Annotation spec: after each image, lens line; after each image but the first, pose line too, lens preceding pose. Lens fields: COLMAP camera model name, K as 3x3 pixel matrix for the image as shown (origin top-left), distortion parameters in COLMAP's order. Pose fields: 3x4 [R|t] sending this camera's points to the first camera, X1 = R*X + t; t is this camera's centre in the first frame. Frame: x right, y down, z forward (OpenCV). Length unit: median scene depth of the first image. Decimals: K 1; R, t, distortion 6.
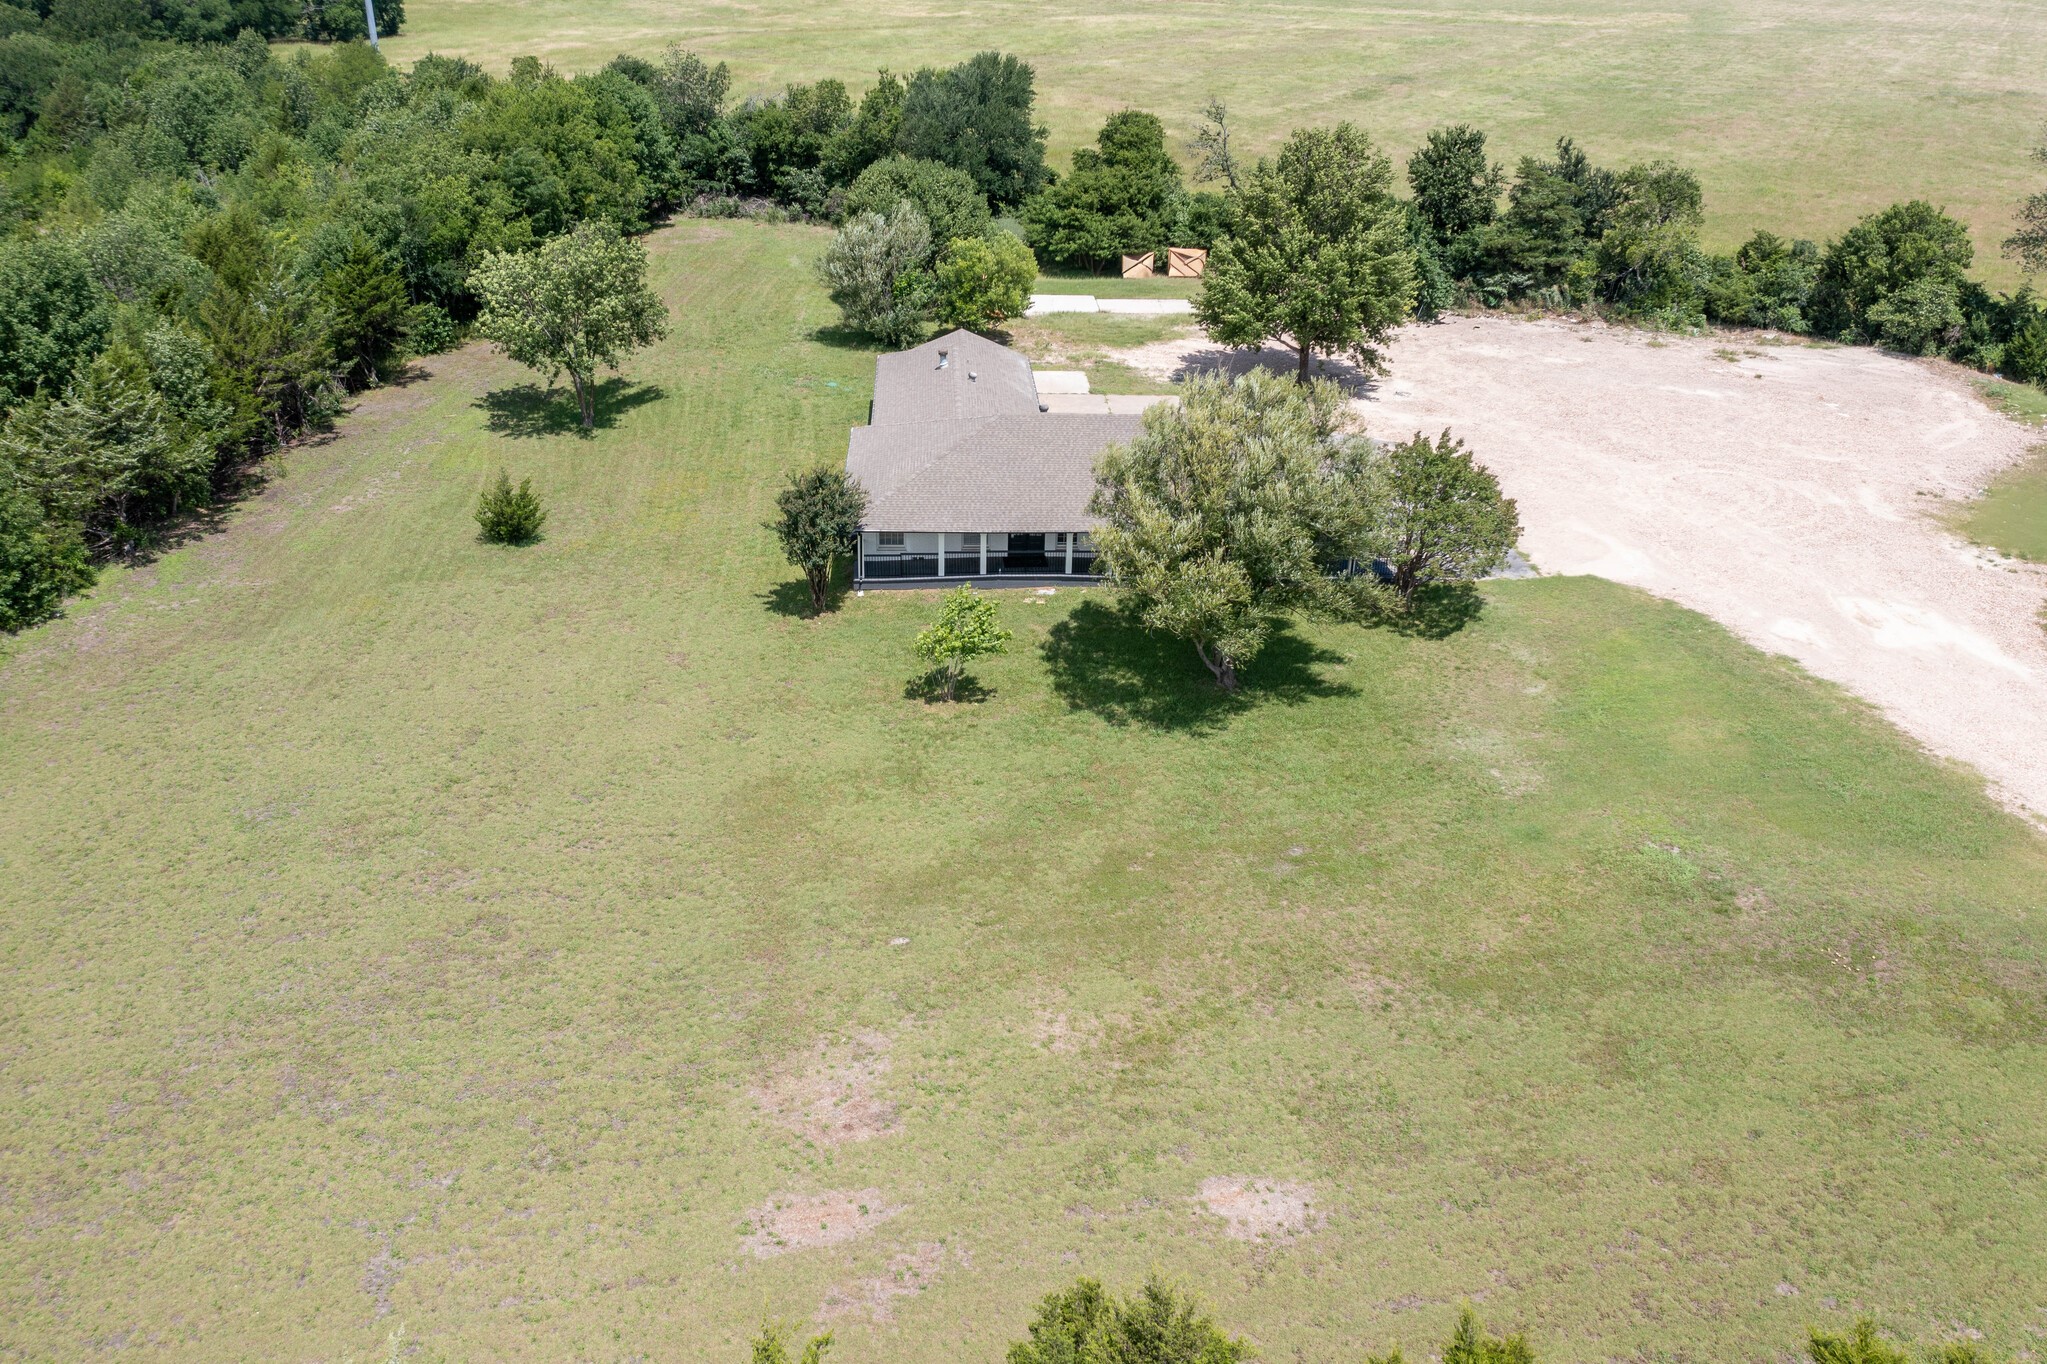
lens RADIAL K [[1585.9, 0, 1023.5], [0, 1585.9, 682.0], [0, 0, 1]] dist [-0.018211, 0.005591]
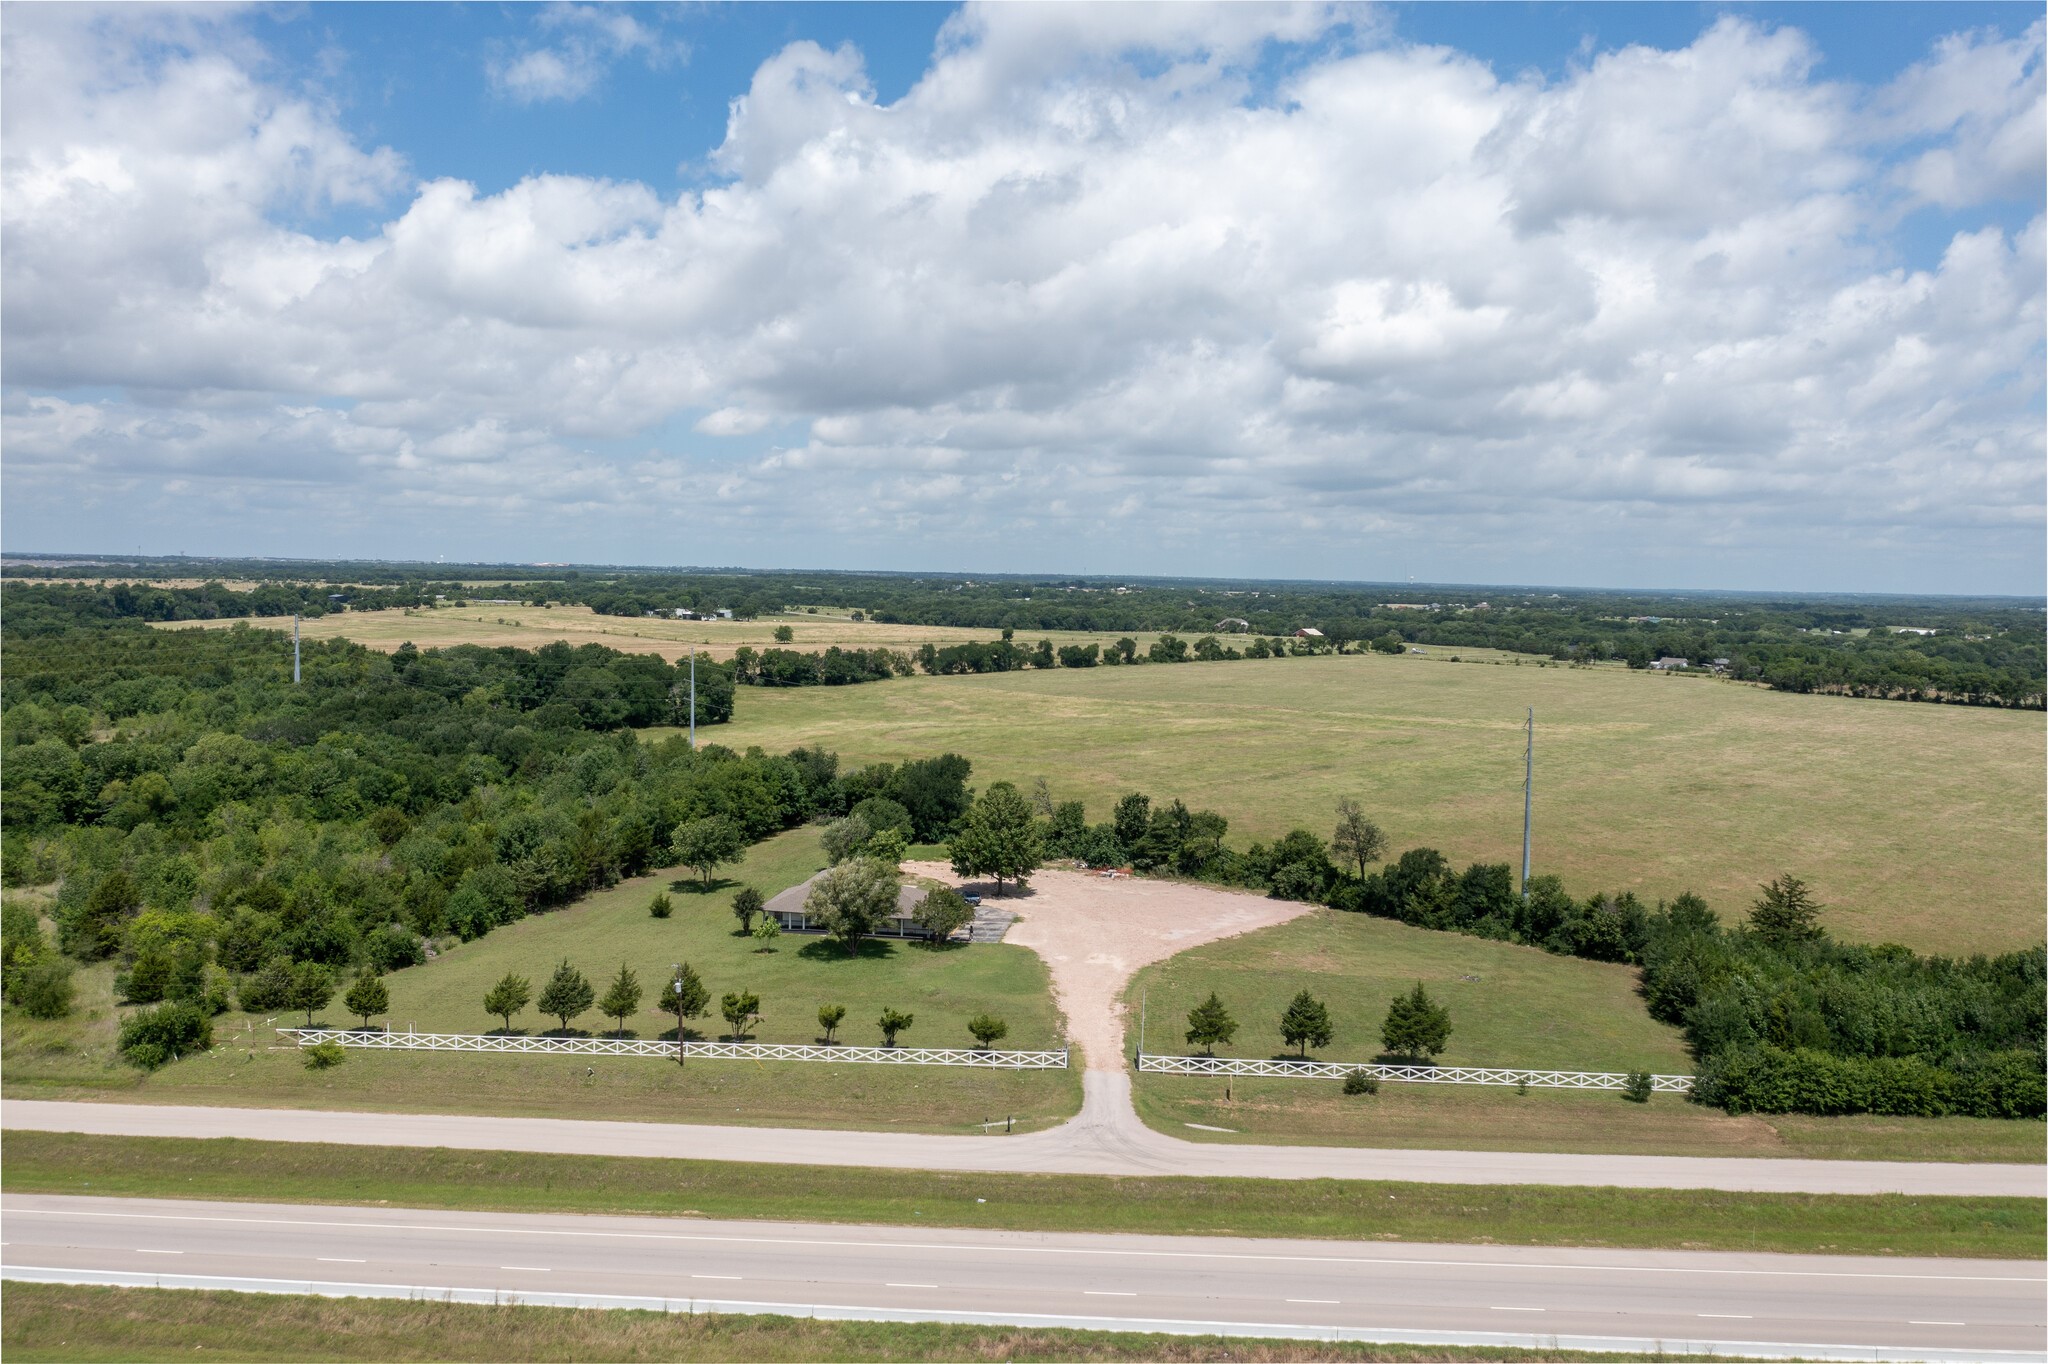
lens RADIAL K [[1586.7, 0, 1024.0], [0, 1586.7, 682.0], [0, 0, 1]] dist [-0.018211, 0.005591]
pose [[0.979195, 0.017114, -0.202200, 0.600503], [-0.095498, 0.918061, -0.384764, 0.376770], [0.179047, 0.396069, 0.900595, -1.095018]]
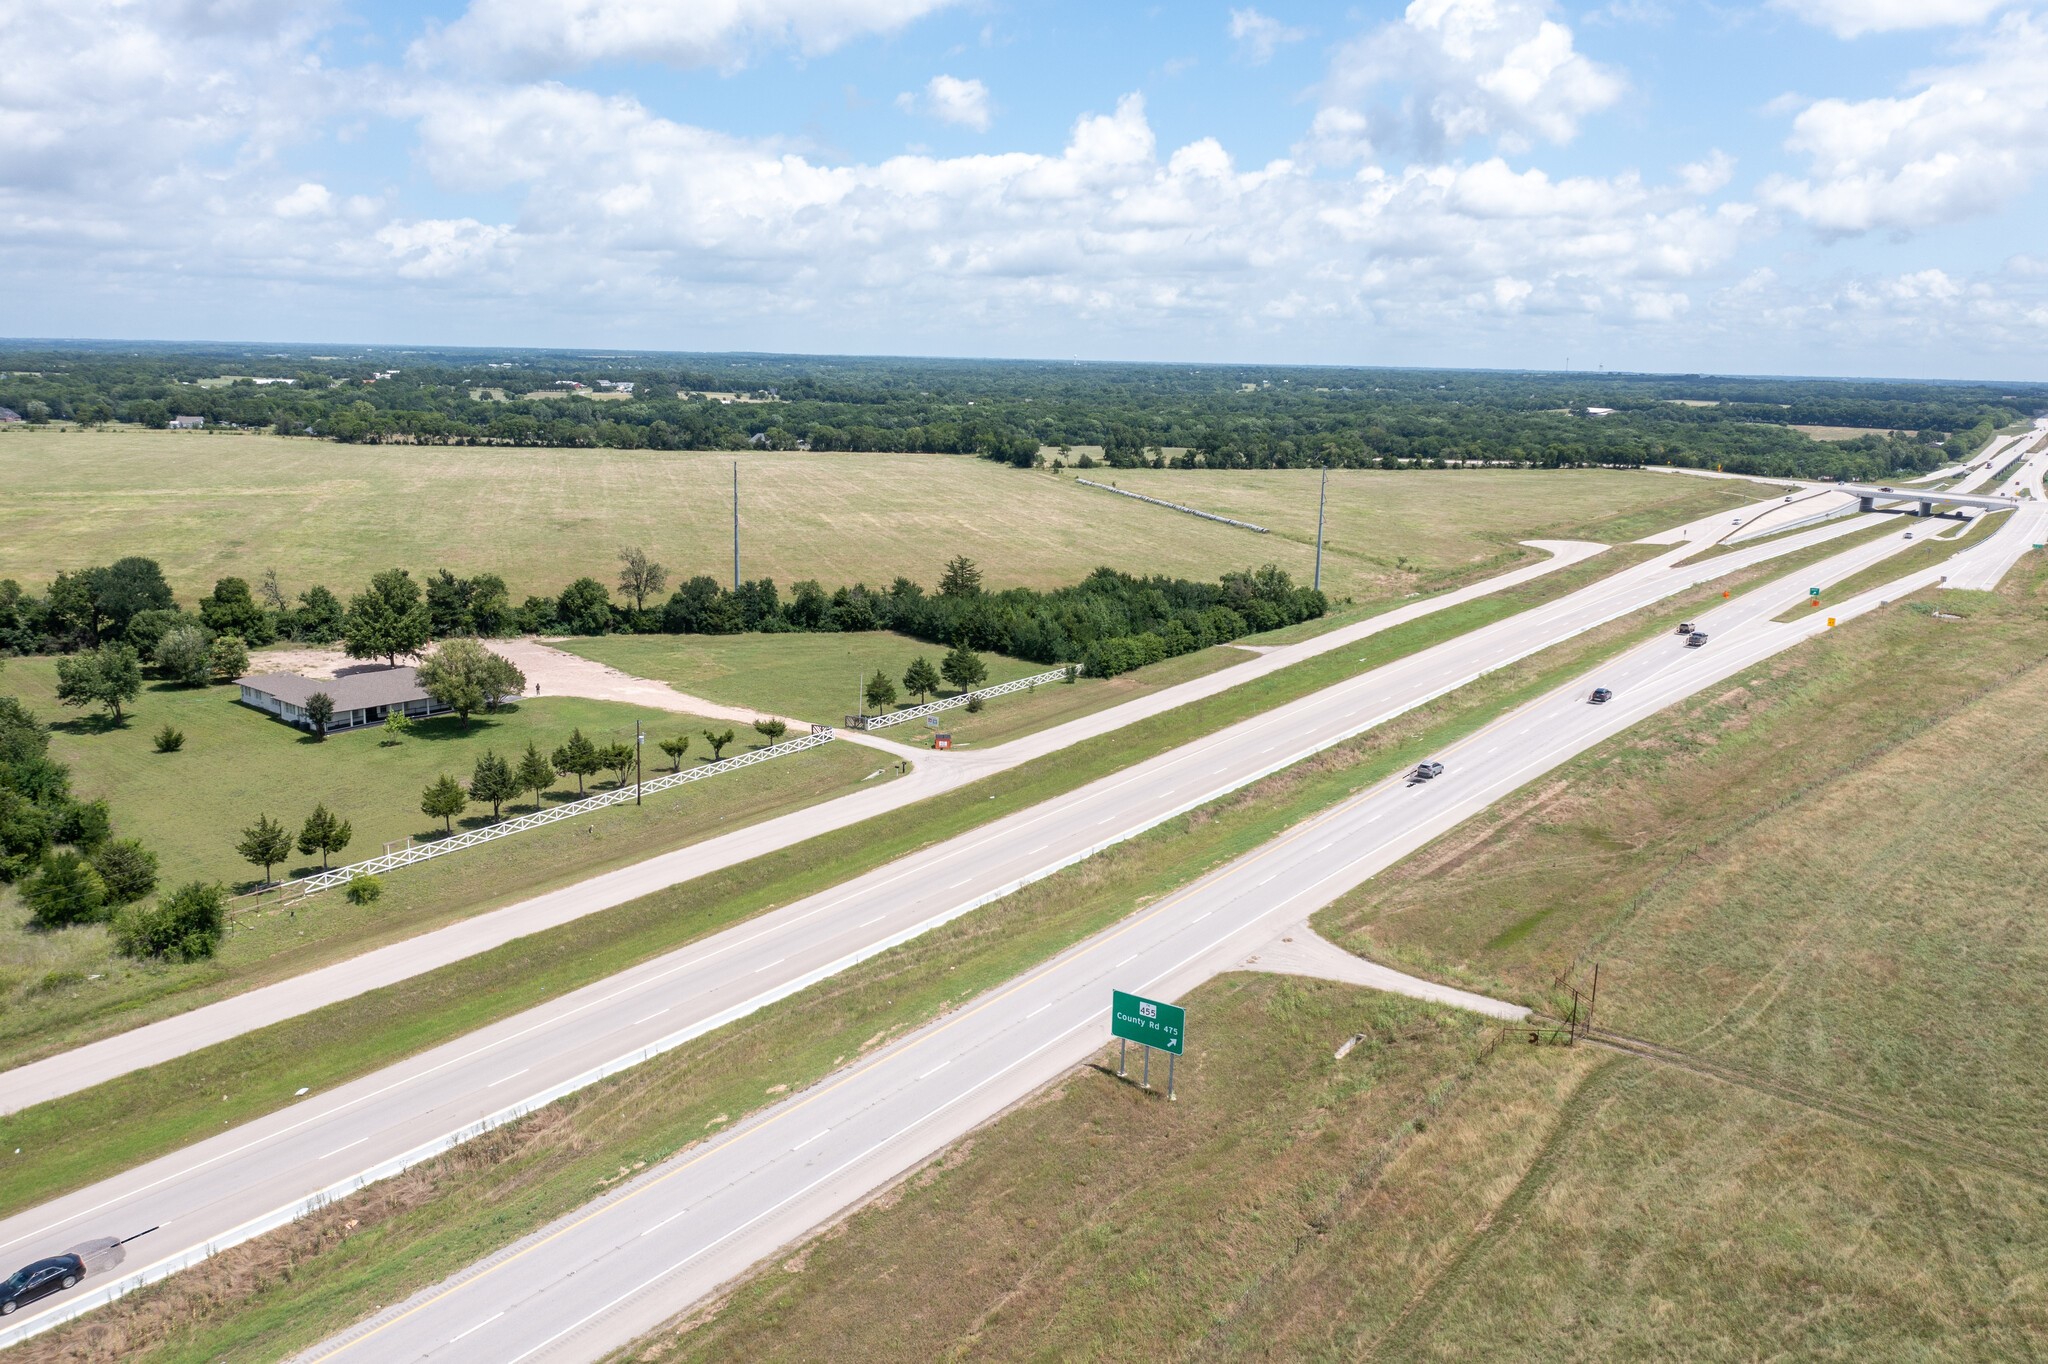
lens RADIAL K [[1586.7, 0, 1024.0], [0, 1586.7, 682.0], [0, 0, 1]] dist [-0.018211, 0.005591]
pose [[0.676323, -0.147018, 0.721784, -0.832154], [0.321441, 0.940564, -0.109614, 0.367456], [-0.662769, 0.306146, 0.683383, -1.185845]]
